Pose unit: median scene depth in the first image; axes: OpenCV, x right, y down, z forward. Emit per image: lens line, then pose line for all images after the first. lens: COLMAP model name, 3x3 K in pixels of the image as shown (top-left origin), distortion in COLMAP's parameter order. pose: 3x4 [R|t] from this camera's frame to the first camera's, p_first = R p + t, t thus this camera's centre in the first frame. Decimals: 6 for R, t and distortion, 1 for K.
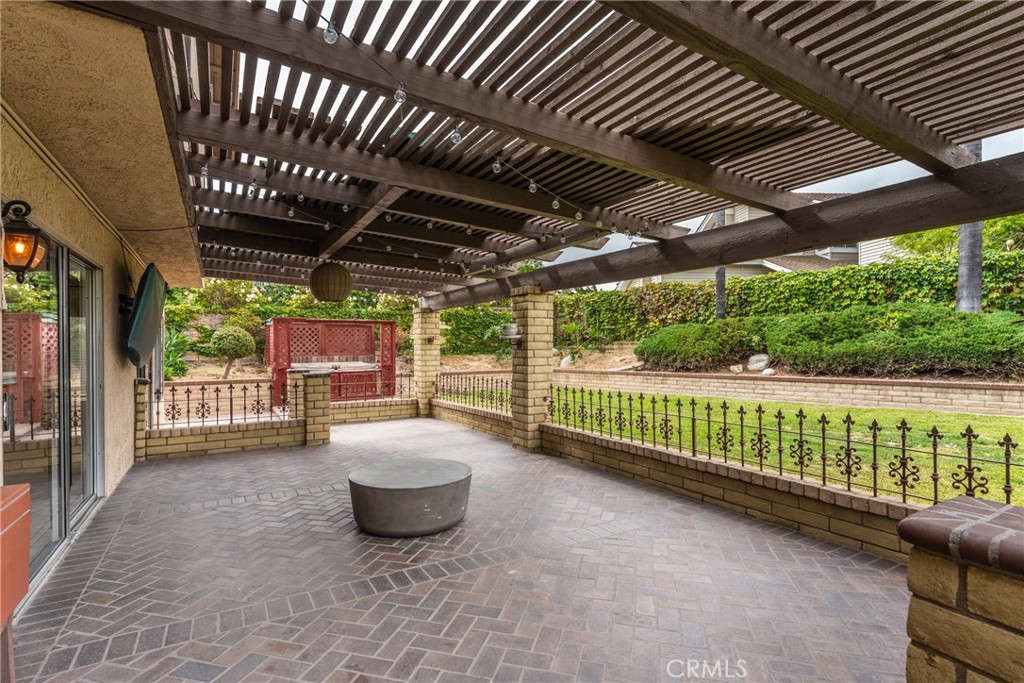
lens RADIAL K [[503.5, 0, 512.0], [0, 503.5, 341.5], [0, 0, 1]] dist [0.001669, -0.000783]
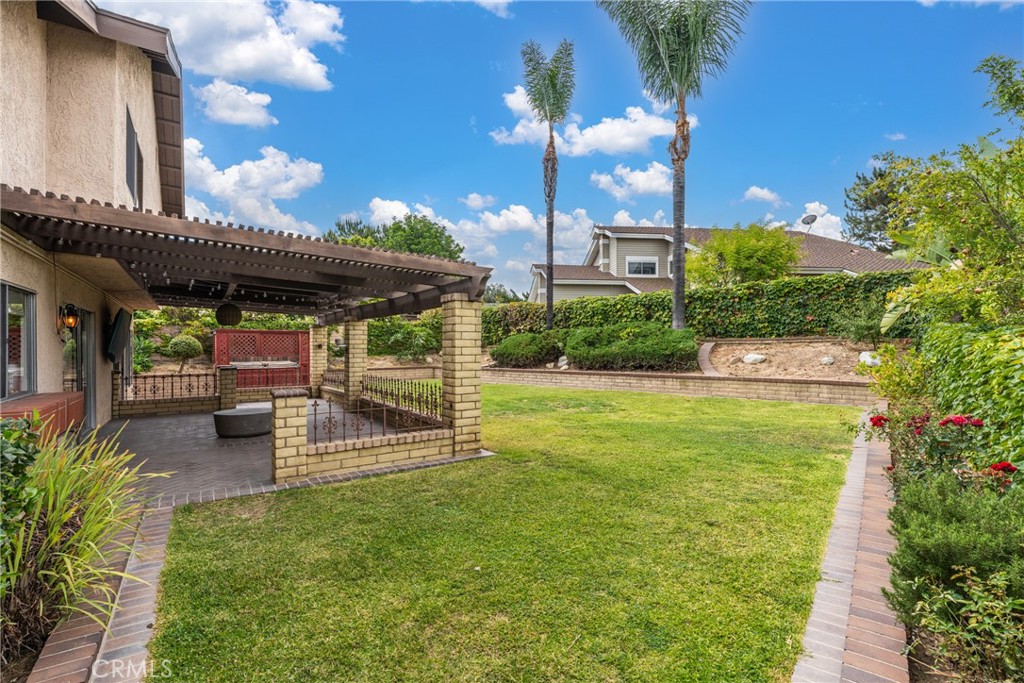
lens RADIAL K [[480.4, 0, 512.0], [0, 480.4, 341.5], [0, 0, 1]] dist [-0.001308, -0.000394]
pose [[0.998742, 0.002076, 0.050107, 0.297882], [-0.001978, 0.999996, -0.002002, -0.013089], [-0.050111, 0.001900, 0.998742, -0.394444]]
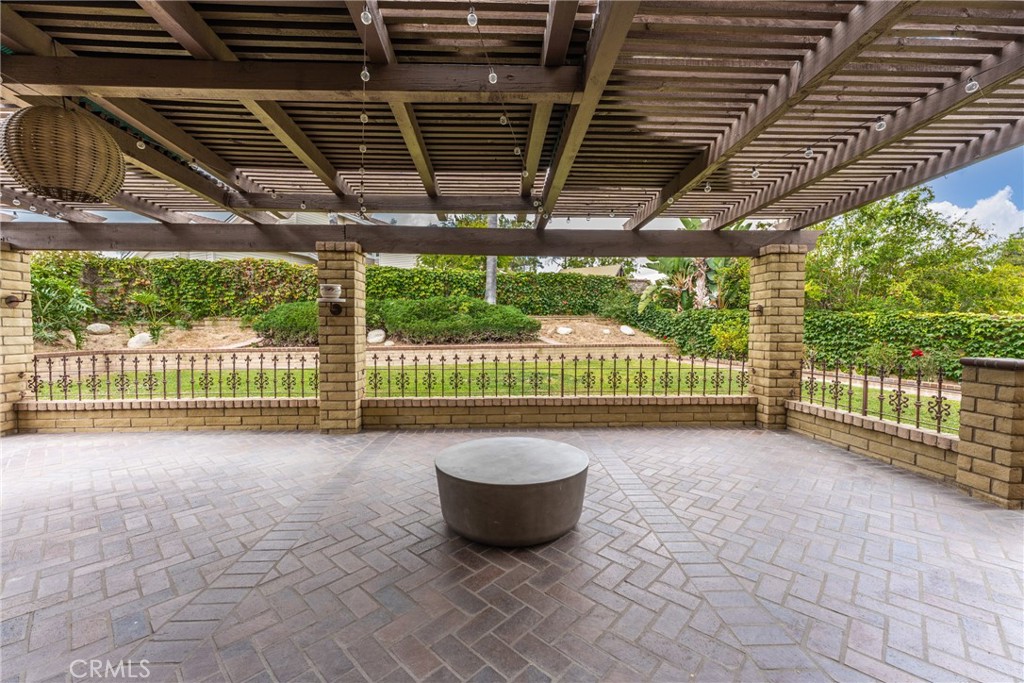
lens RADIAL K [[411.8, 0, 512.0], [0, 411.8, 341.5], [0, 0, 1]] dist [-0.000642, 0.000001]
pose [[0.470390, -0.021294, 0.882201, -0.272028], [-0.013038, 0.999432, 0.031076, 0.019807], [-0.882362, -0.026120, 0.469846, 0.247273]]
